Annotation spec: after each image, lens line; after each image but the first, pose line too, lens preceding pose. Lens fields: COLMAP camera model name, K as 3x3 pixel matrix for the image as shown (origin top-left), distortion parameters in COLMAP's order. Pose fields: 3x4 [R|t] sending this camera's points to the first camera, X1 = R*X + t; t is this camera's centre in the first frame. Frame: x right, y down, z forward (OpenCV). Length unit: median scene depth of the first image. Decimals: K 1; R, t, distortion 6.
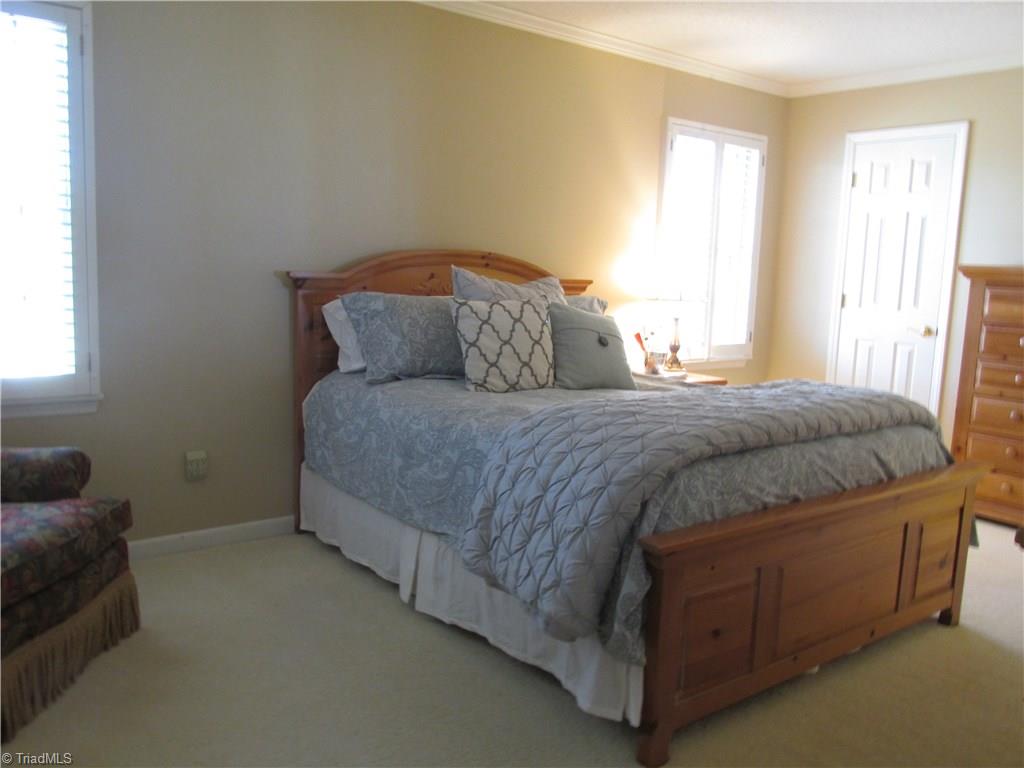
lens RADIAL K [[881.3, 0, 512.0], [0, 881.3, 384.0], [0, 0, 1]] dist [-0.001581, 0.003919]
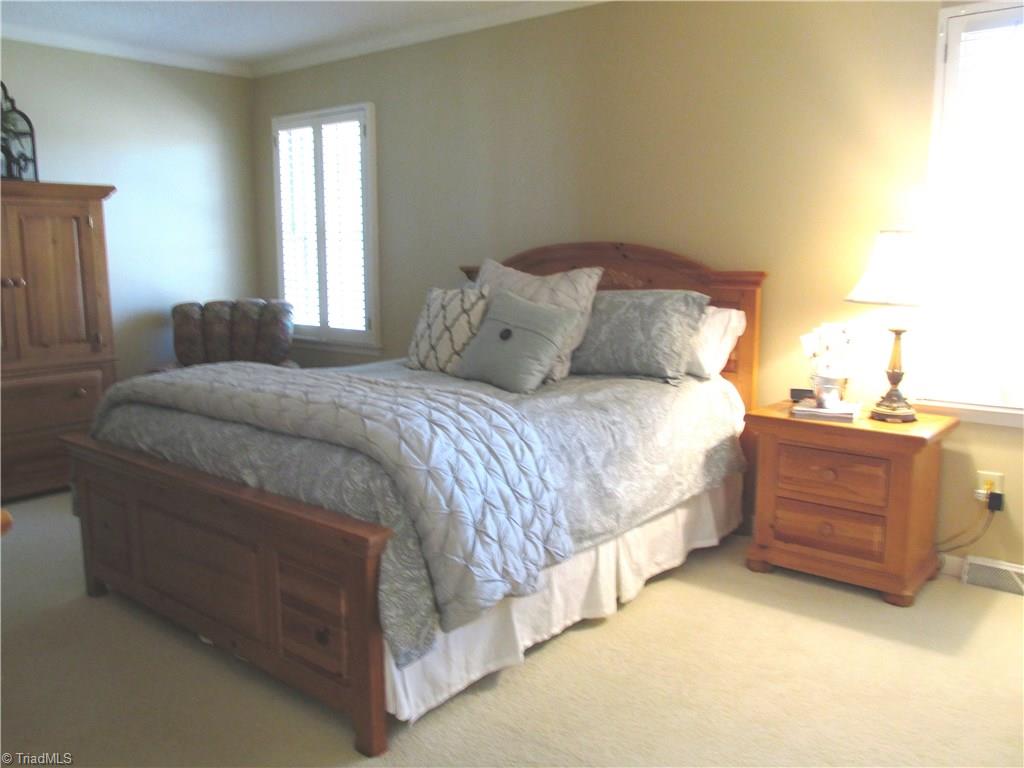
lens RADIAL K [[859.7, 0, 512.0], [0, 859.7, 384.0], [0, 0, 1]] dist [-0.009234, 0.004285]
pose [[0.210486, 0.109104, -0.971490, 1.066009], [-0.123970, 0.988709, 0.084178, -0.077665], [0.969705, 0.102718, 0.221635, 0.863263]]
